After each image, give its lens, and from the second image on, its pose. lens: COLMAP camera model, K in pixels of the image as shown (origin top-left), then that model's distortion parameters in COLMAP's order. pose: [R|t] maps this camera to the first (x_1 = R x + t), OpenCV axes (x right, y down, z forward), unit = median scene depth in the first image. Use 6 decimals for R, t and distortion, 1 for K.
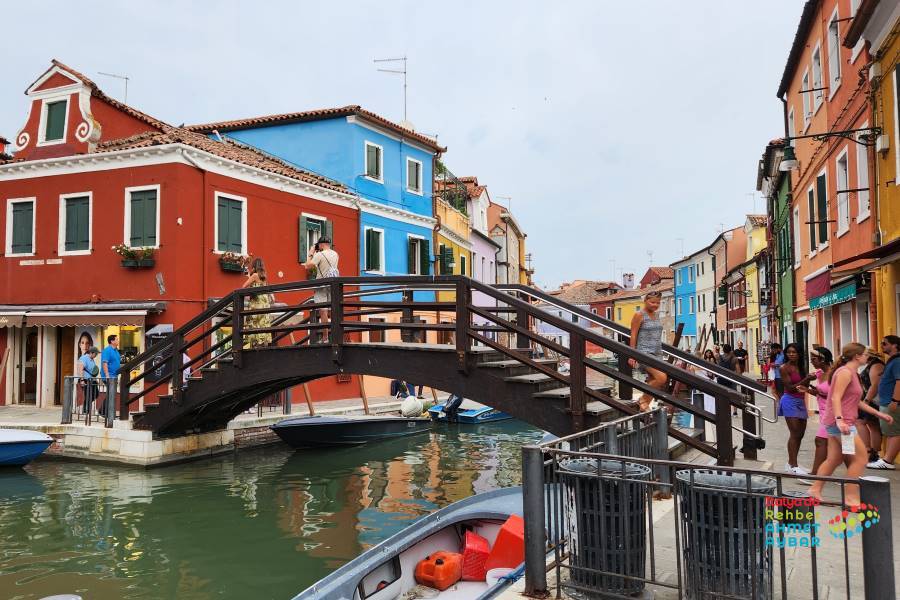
lens RADIAL K [[864.0, 0, 450.0], [0, 864.0, 300.0], [0, 0, 1]] dist [0.002036, 0.410990]
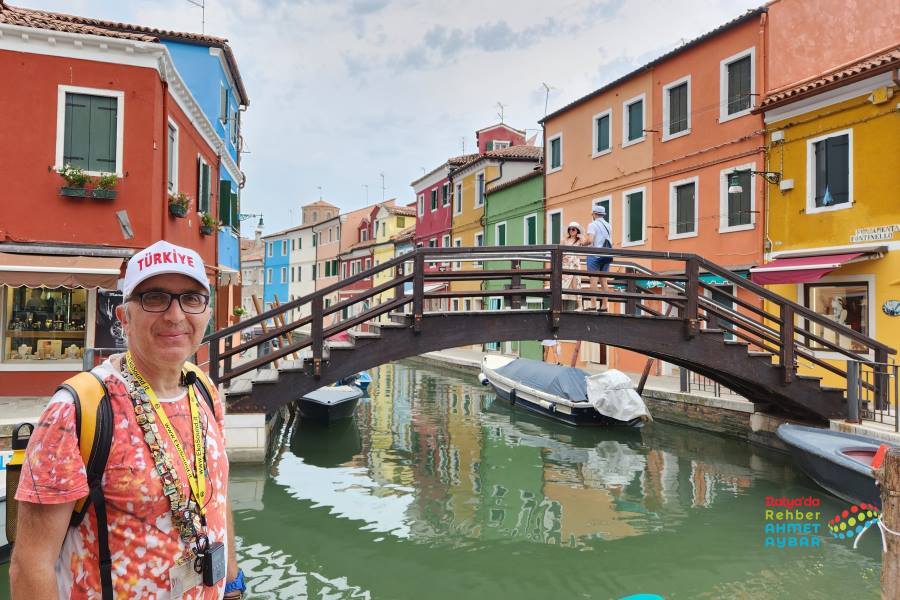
lens RADIAL K [[773.9, 0, 450.0], [0, 773.9, 300.0], [0, 0, 1]] dist [0.090169, -0.056367]
pose [[0.699518, 0.023009, 0.714245, -0.623445], [-0.050379, 0.998583, 0.017173, 0.020737], [-0.712837, -0.047996, 0.699685, 0.317116]]
